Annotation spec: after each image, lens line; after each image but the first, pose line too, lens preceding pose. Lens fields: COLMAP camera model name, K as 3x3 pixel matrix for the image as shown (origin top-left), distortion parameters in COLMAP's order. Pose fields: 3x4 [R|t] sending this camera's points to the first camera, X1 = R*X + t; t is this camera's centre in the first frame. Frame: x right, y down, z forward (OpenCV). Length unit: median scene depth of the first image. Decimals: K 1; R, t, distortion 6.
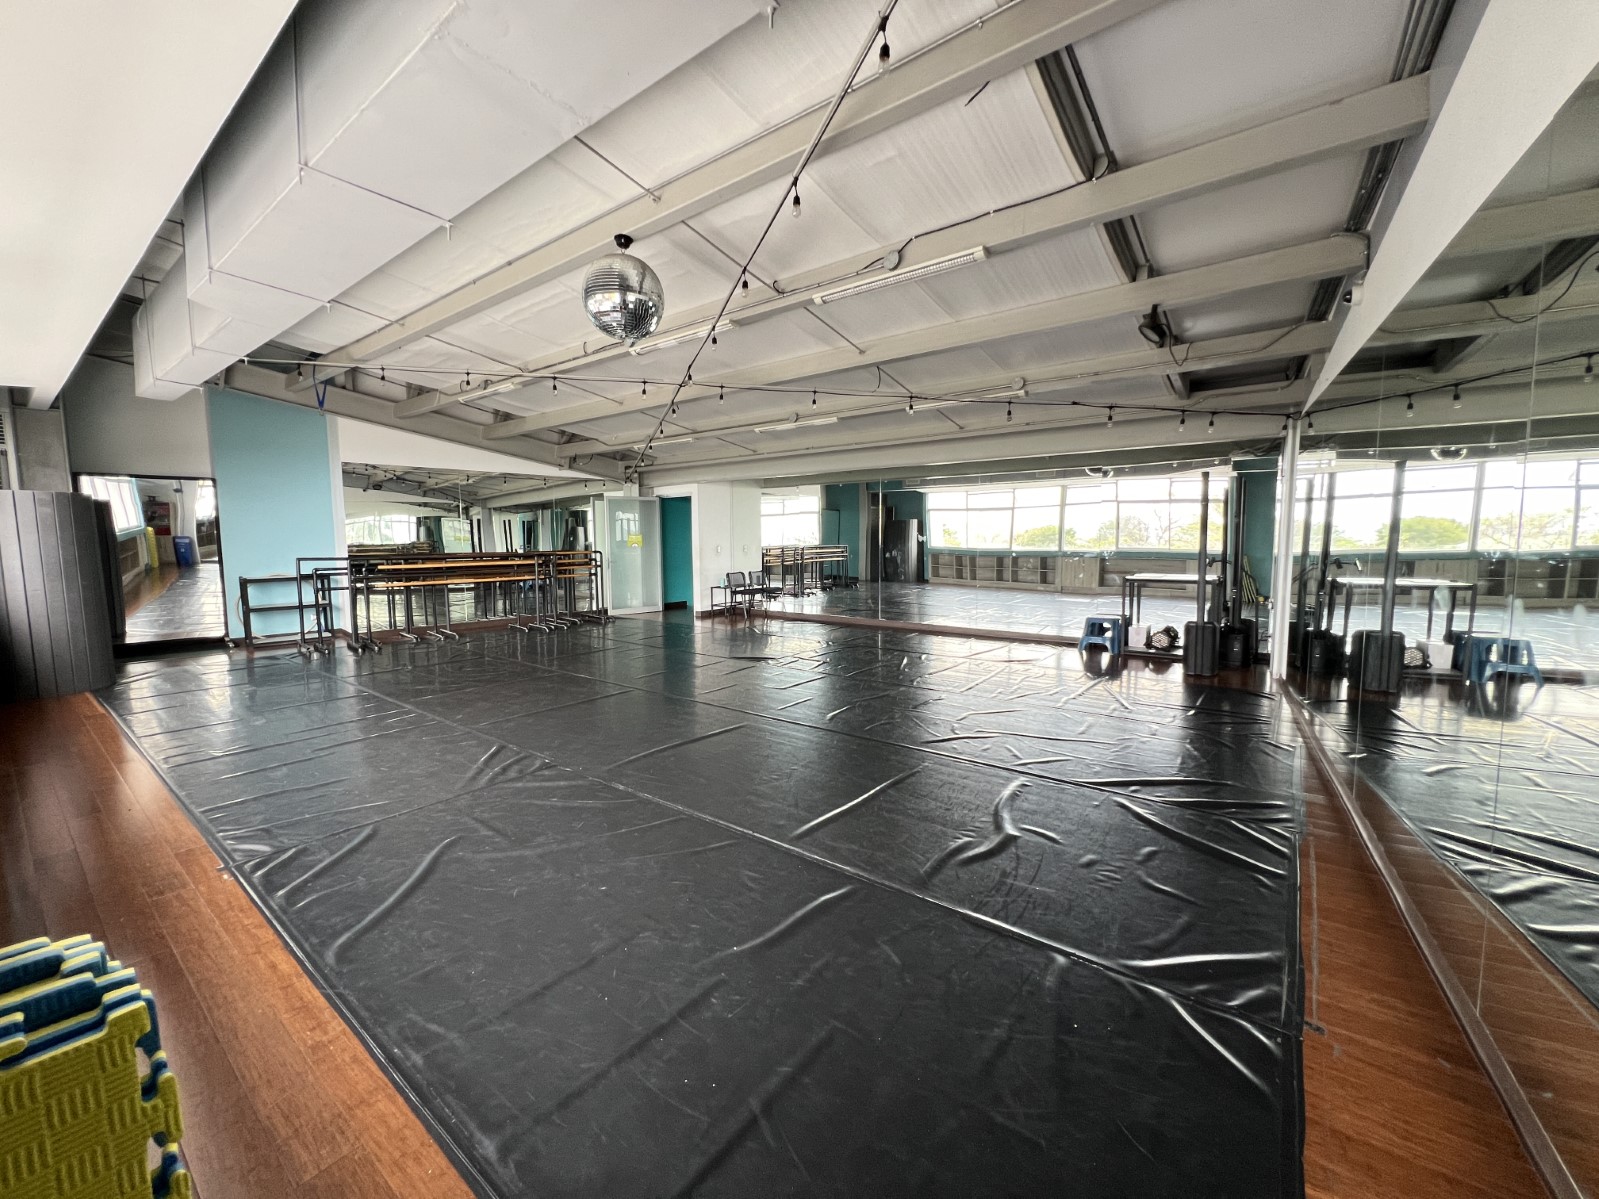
lens RADIAL K [[637.9, 0, 795.2], [0, 637.9, 594.8], [0, 0, 1]] dist [0.000211, -0.000026]
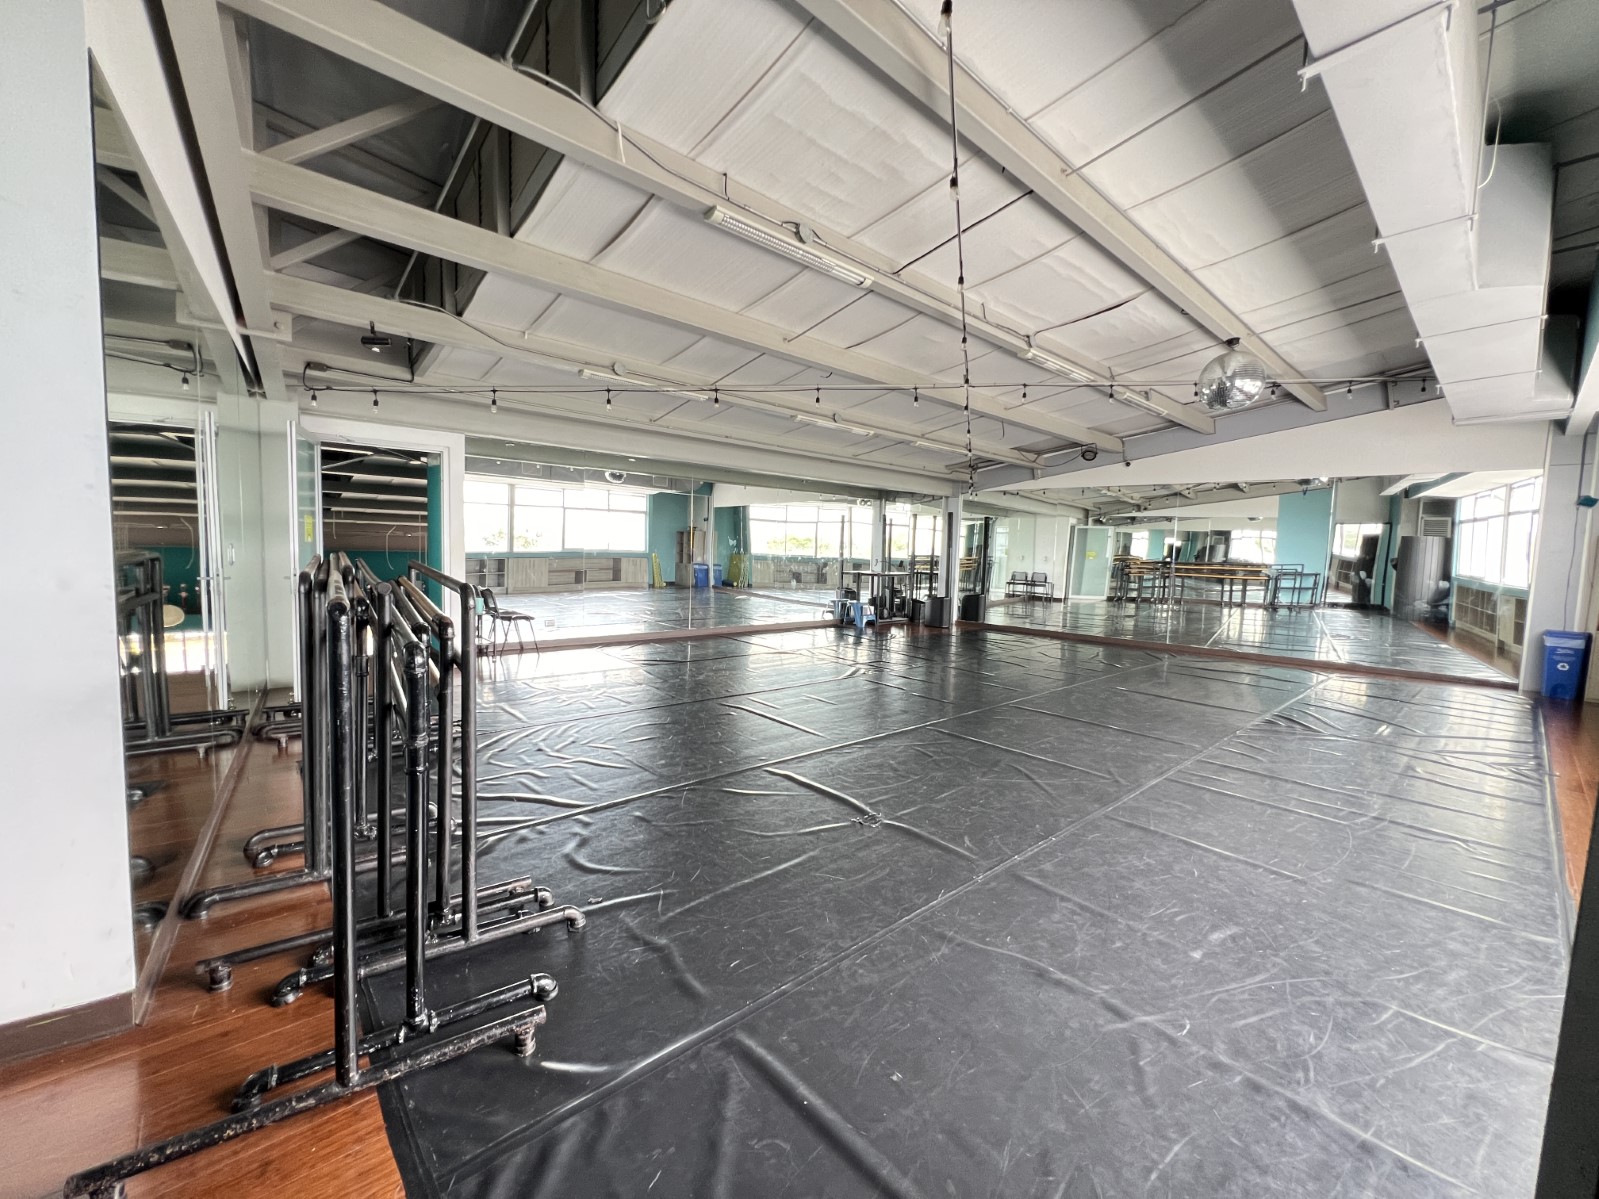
lens RADIAL K [[638.2, 0, 795.6], [0, 638.2, 594.2], [0, 0, 1]] dist [-0.000456, -0.000505]
pose [[0.236175, -0.059435, 0.969891, -0.780086], [0.057448, 0.997236, 0.047122, -0.049660], [-0.970011, 0.044589, 0.238936, 0.681086]]
